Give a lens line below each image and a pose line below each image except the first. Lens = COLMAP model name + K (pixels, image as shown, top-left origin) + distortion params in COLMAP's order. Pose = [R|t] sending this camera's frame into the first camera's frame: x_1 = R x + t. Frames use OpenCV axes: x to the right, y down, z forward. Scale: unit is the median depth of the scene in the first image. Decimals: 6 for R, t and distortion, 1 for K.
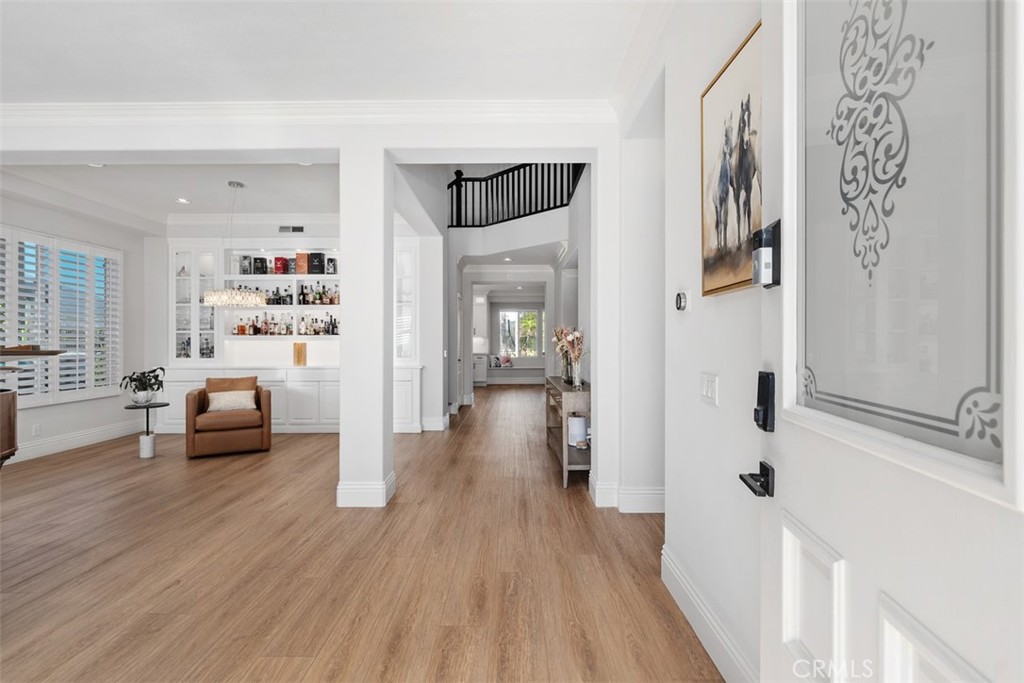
lens RADIAL K [[472.8, 0, 512.0], [0, 472.8, 341.5], [0, 0, 1]] dist [0.001475, 0.000111]
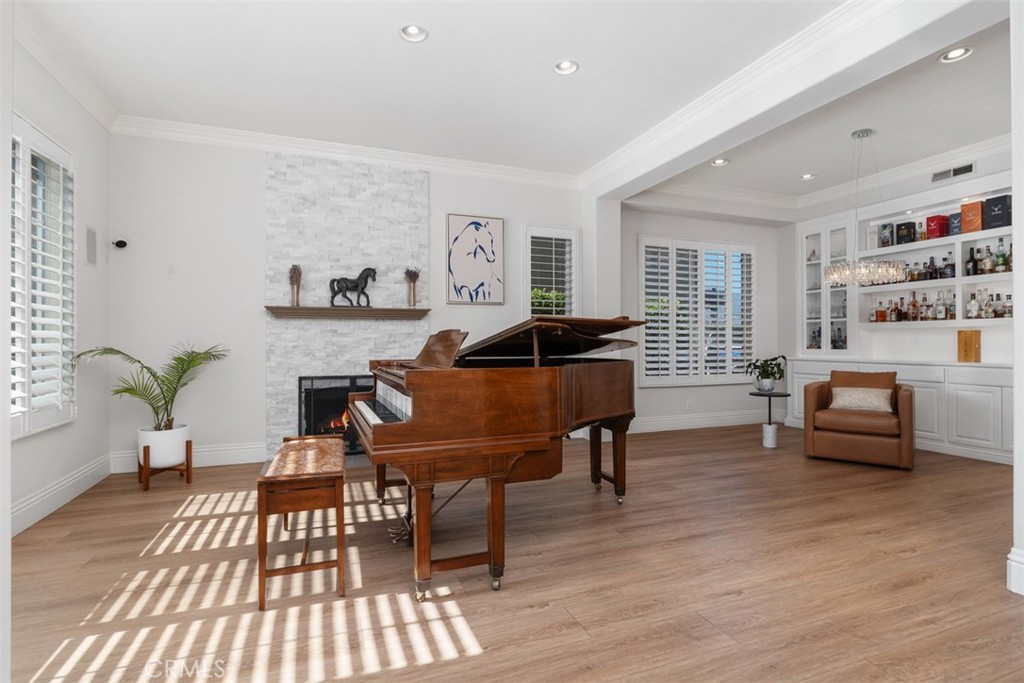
lens RADIAL K [[491.5, 0, 512.0], [0, 491.5, 341.5], [0, 0, 1]] dist [-0.006731, 0.000414]
pose [[0.358342, -0.003578, -0.933583, -0.013968], [0.002414, 0.999993, -0.002906, 0.025963], [0.933587, -0.001212, 0.358348, 0.129265]]
